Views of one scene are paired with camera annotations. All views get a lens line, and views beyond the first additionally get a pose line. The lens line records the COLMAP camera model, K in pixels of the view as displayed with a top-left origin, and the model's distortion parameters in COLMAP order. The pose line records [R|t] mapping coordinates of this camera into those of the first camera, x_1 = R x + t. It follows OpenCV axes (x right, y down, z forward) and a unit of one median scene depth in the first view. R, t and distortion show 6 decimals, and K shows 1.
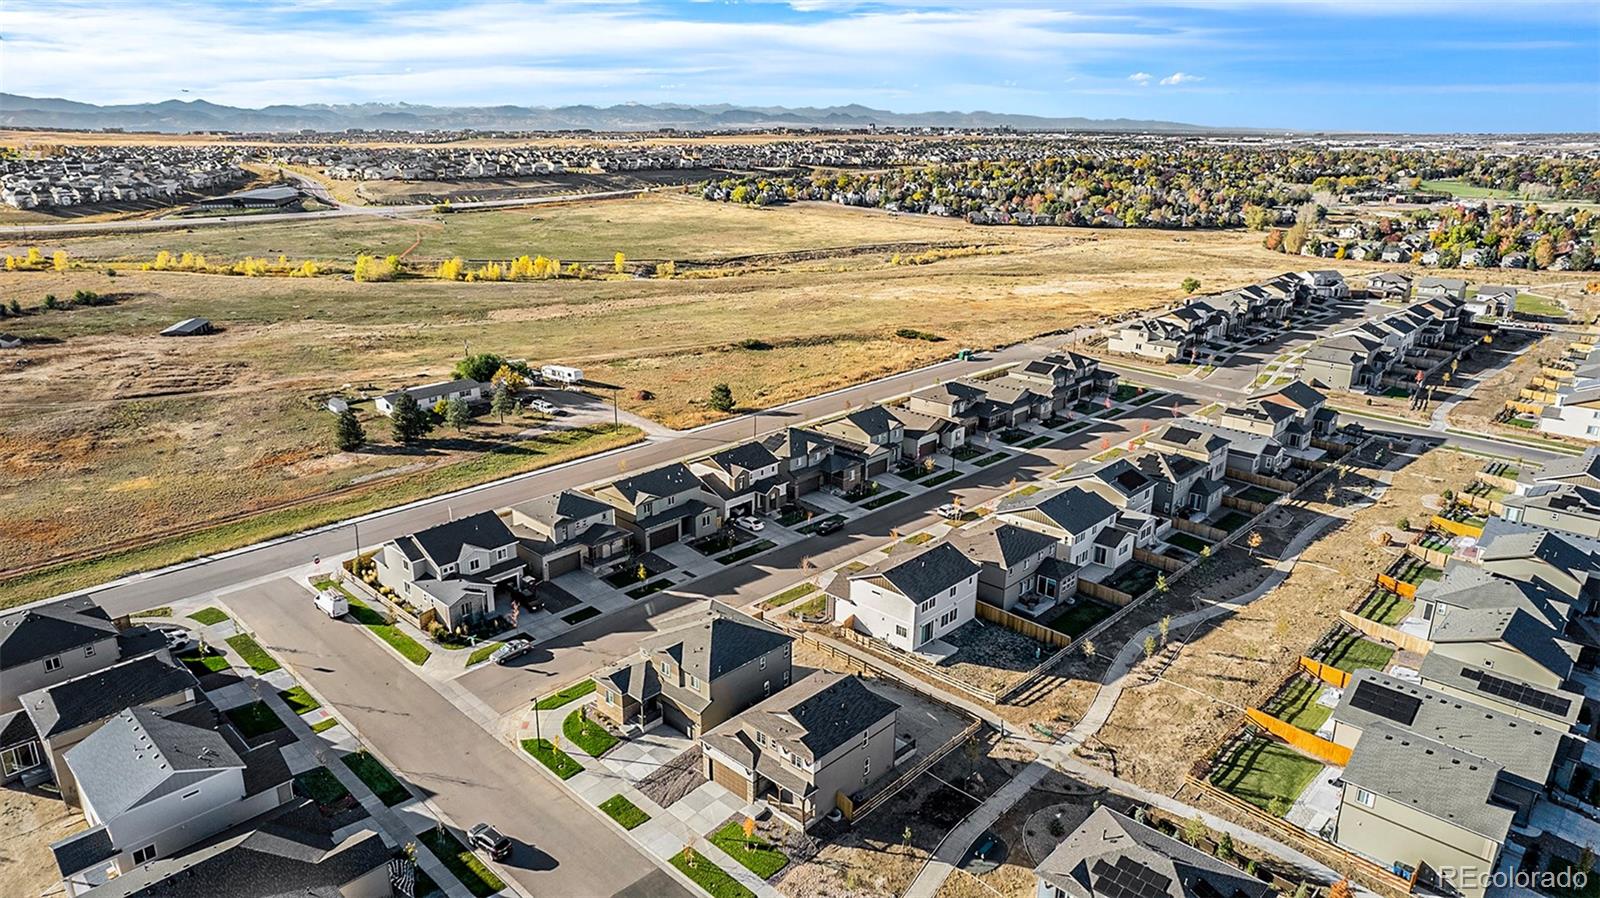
lens RADIAL K [[1032.1, 0, 800.3], [0, 1032.1, 454.2], [0, 0, 1]] dist [-0.004547, 0.011541]
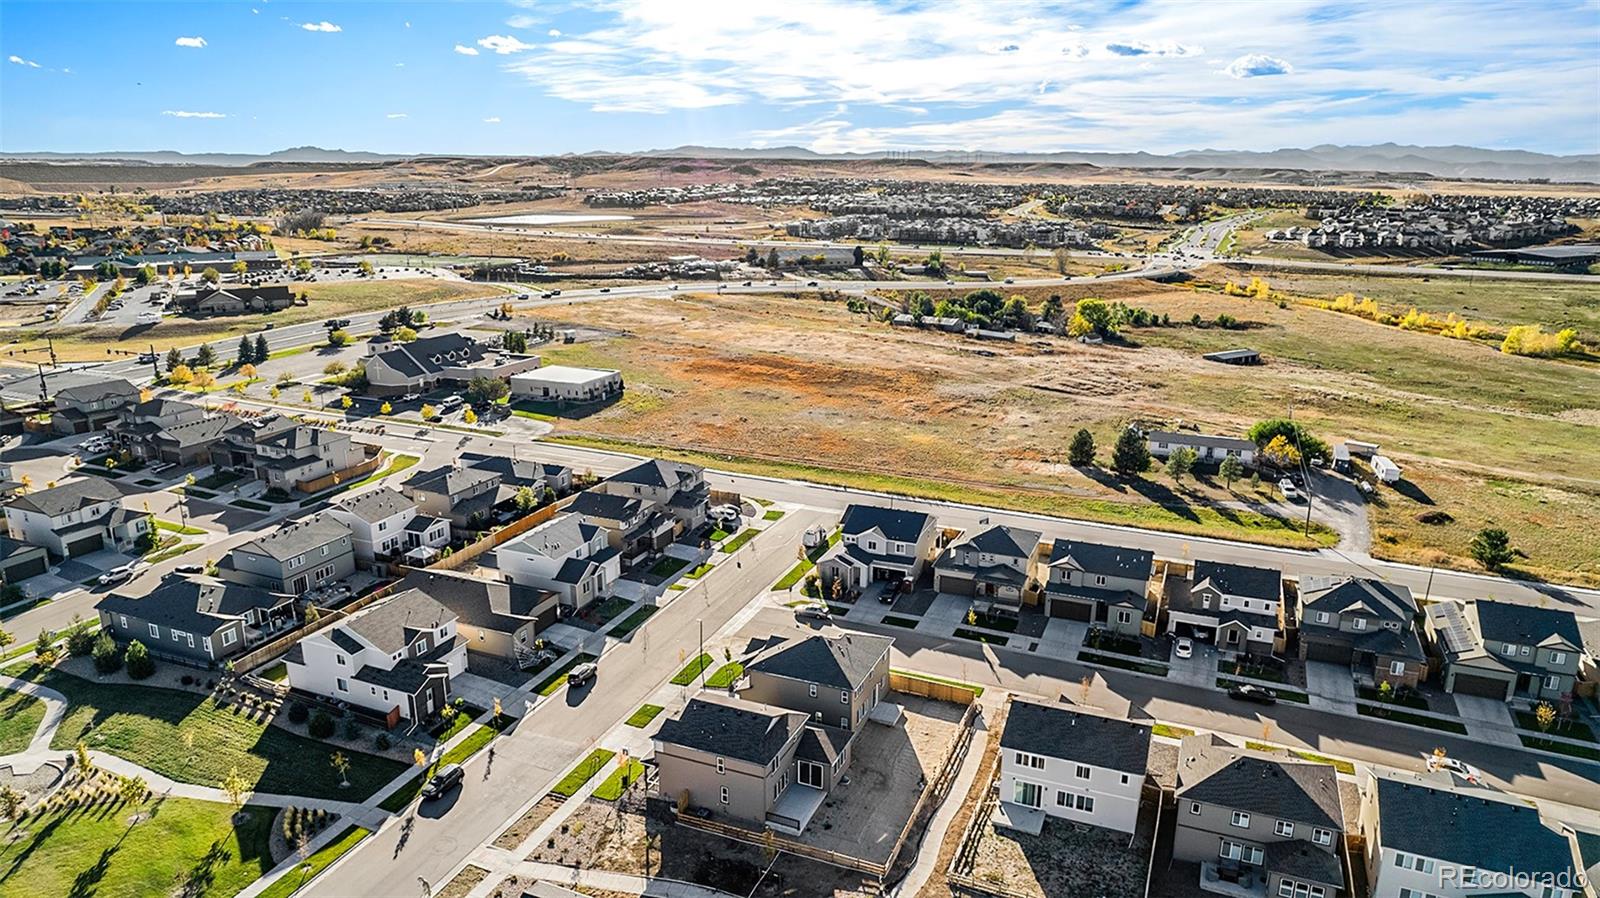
lens RADIAL K [[1032.1, 0, 800.4], [0, 1032.1, 445.8], [0, 0, 1]] dist [-0.004547, 0.011541]
pose [[0.375870, 0.250701, -0.892116, 0.435952], [-0.297272, 0.944449, 0.140160, -0.090938], [0.877696, 0.212520, 0.429516, 0.261339]]
